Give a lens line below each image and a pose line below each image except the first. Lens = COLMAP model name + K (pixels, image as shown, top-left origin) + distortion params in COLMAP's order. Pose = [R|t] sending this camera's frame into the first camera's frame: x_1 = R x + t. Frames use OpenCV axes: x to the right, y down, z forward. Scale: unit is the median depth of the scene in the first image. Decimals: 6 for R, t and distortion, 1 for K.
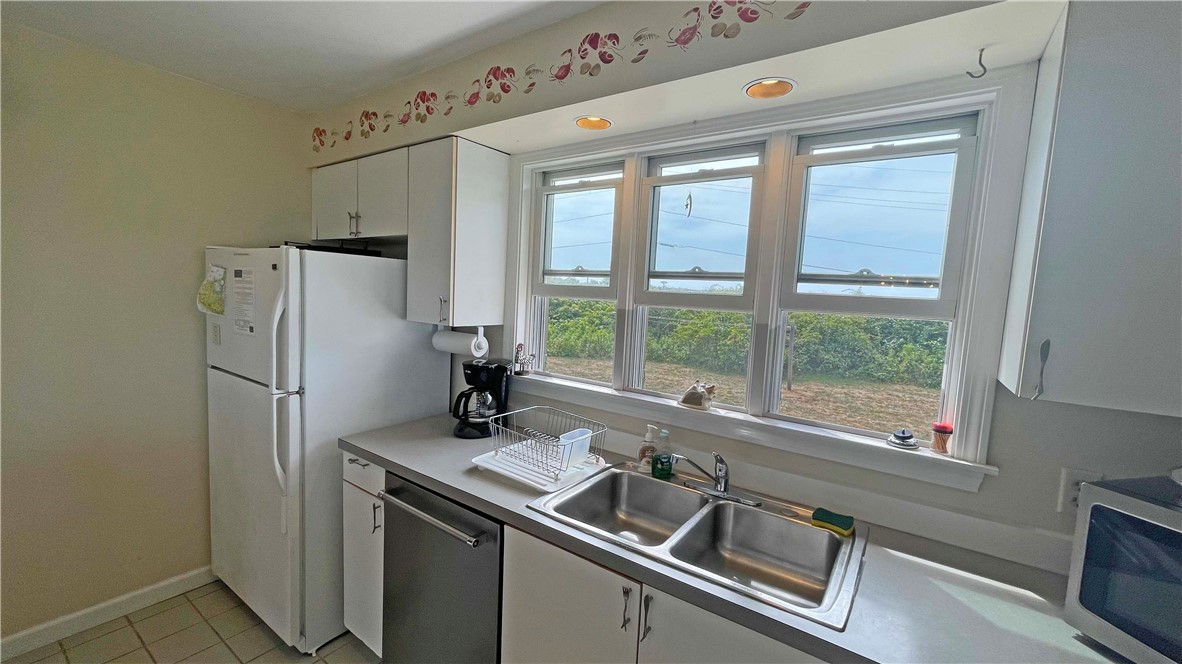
lens RADIAL K [[477.2, 0, 584.7], [0, 477.2, 335.6], [0, 0, 1]] dist [-0.002225, 0.002814]
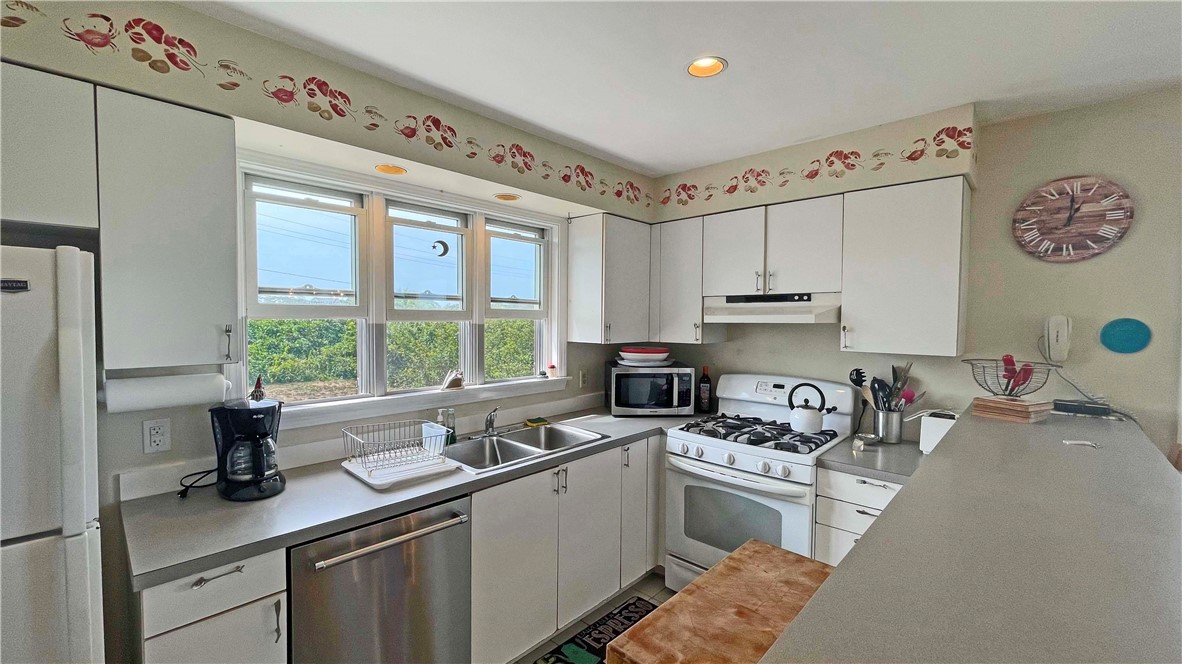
lens RADIAL K [[477.2, 0, 584.7], [0, 477.2, 335.6], [0, 0, 1]] dist [-0.002225, 0.002814]
pose [[0.138242, -0.085474, 0.986703, -1.146287], [0.088343, 0.993362, 0.073673, -0.083029], [-0.986451, 0.076984, 0.144875, 0.397770]]
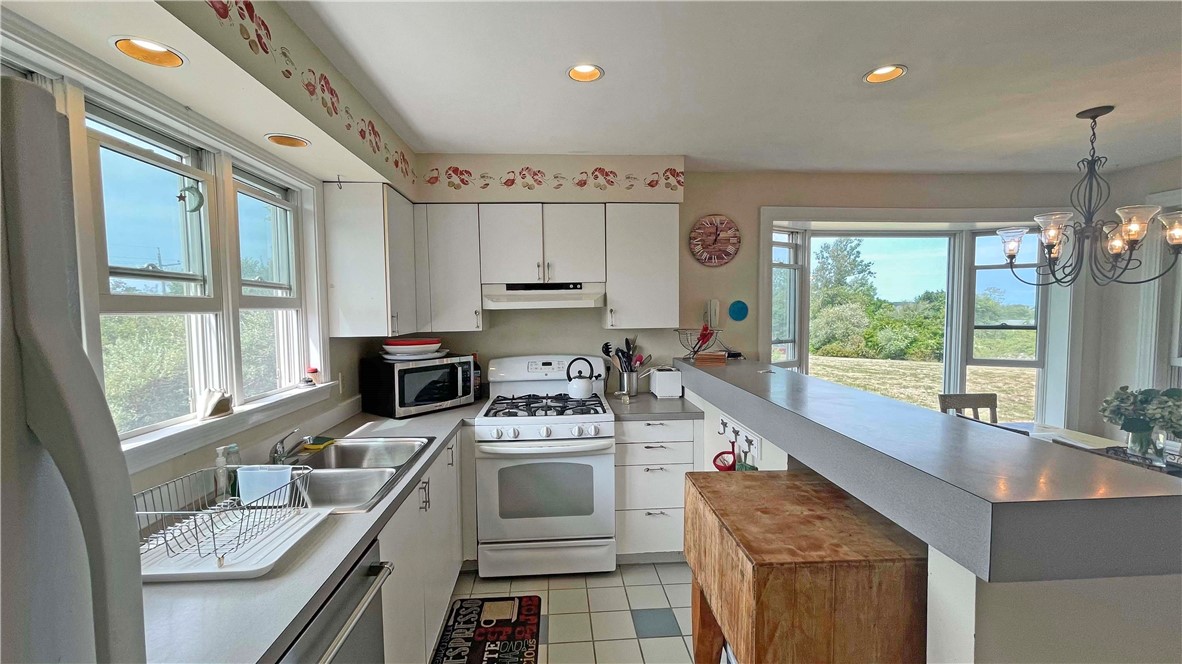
lens RADIAL K [[477.2, 0, 584.7], [0, 477.2, 335.6], [0, 0, 1]] dist [-0.002225, 0.002814]
pose [[-0.631015, -0.085993, 0.770990, -0.972228], [0.051633, 0.986978, 0.152342, -0.117316], [-0.774051, 0.135939, -0.618358, 1.022045]]
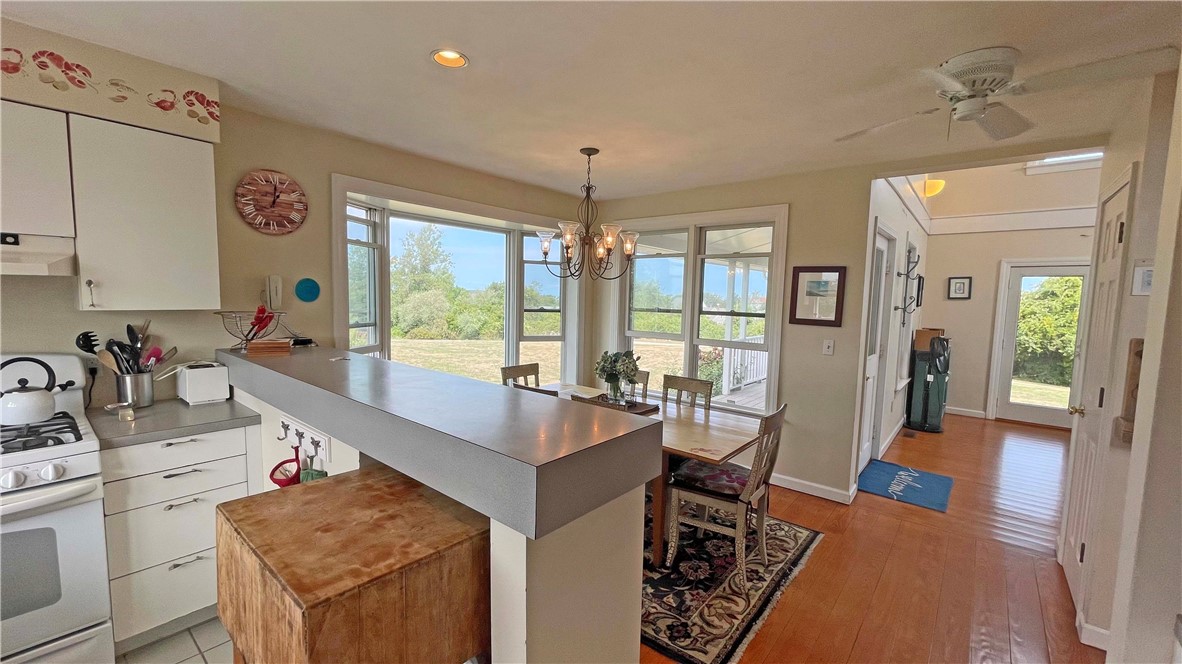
lens RADIAL K [[473.7, 0, 587.9], [0, 473.7, 336.3], [0, 0, 1]] dist [-0.001403, -0.000415]
pose [[-0.994981, -0.076699, 0.064264, -0.951295], [-0.064028, 0.981552, 0.180156, -0.090589], [-0.076896, 0.175137, -0.981537, 0.897833]]
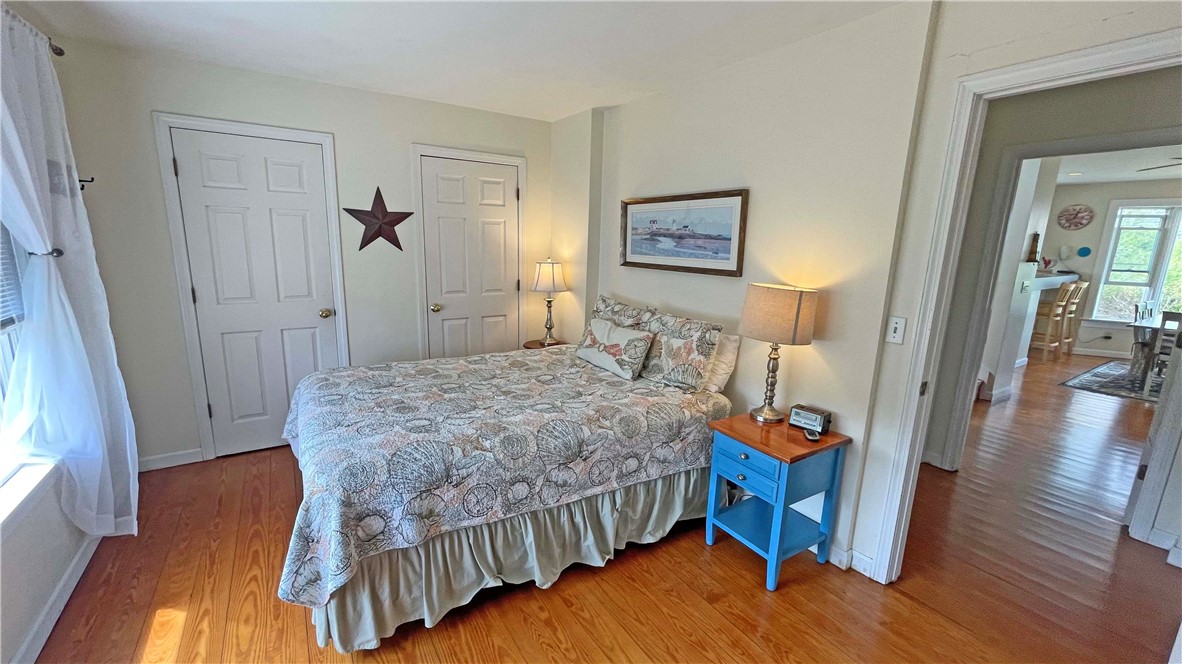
lens RADIAL K [[477.2, 0, 584.7], [0, 477.2, 335.6], [0, 0, 1]] dist [-0.002225, 0.002814]
pose [[0.374345, -0.224463, 0.899712, -5.327662], [0.074746, 0.974407, 0.211998, -0.375811], [-0.924272, -0.012111, 0.381542, 1.687289]]
